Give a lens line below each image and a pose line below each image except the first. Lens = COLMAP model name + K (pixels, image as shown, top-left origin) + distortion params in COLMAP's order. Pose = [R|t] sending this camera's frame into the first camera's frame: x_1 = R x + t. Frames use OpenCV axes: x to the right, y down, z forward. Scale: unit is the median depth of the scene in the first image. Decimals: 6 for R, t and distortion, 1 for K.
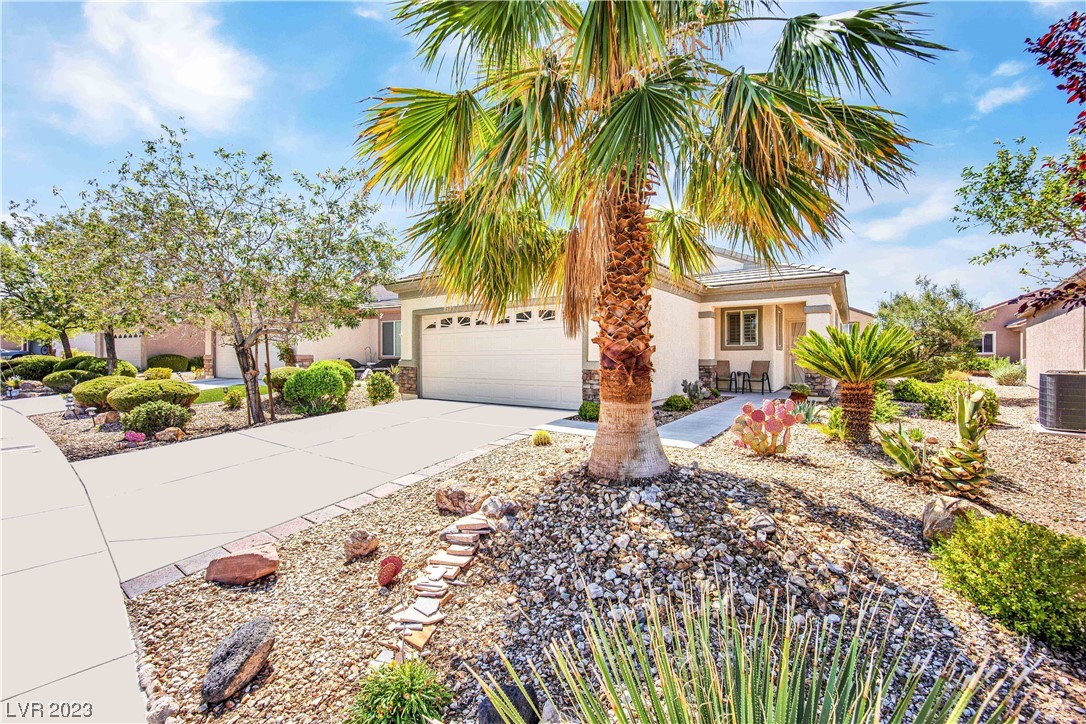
lens RADIAL K [[452.1, 0, 535.2], [0, 452.1, 338.4], [0, 0, 1]] dist [-0.003389, -0.006373]
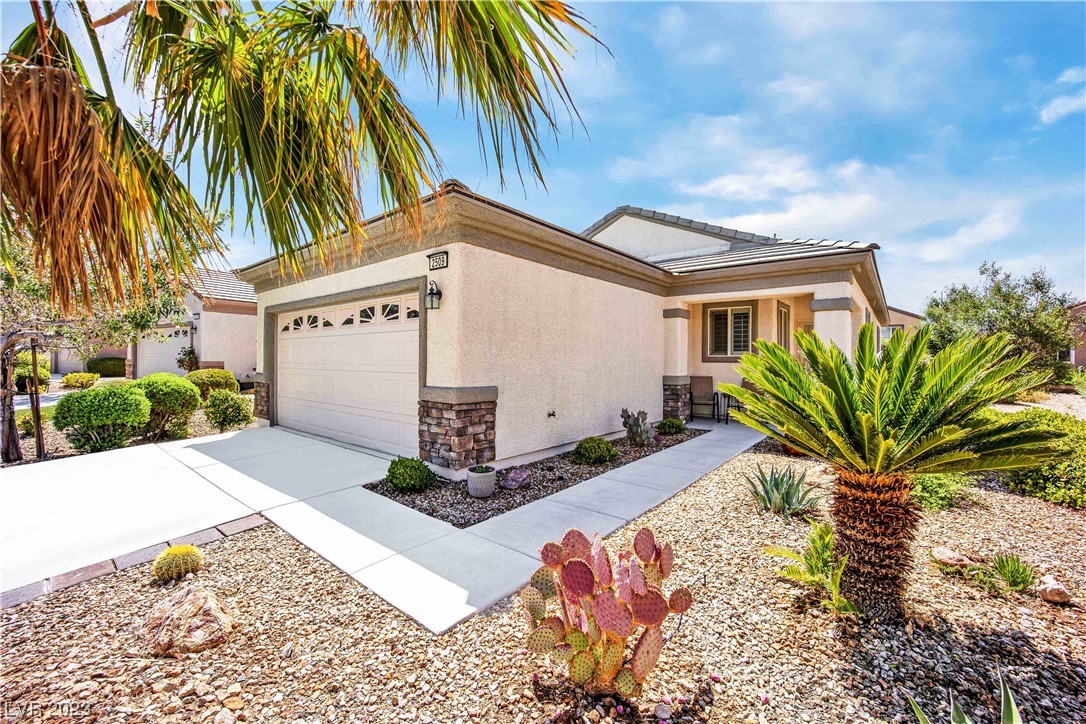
lens RADIAL K [[452.1, 0, 535.2], [0, 452.1, 338.4], [0, 0, 1]] dist [-0.003389, -0.006373]
pose [[0.997779, 0.005007, -0.066426, 0.219832], [-0.005263, 0.999979, -0.003674, -0.009387], [0.066407, 0.004016, 0.997785, 0.288631]]
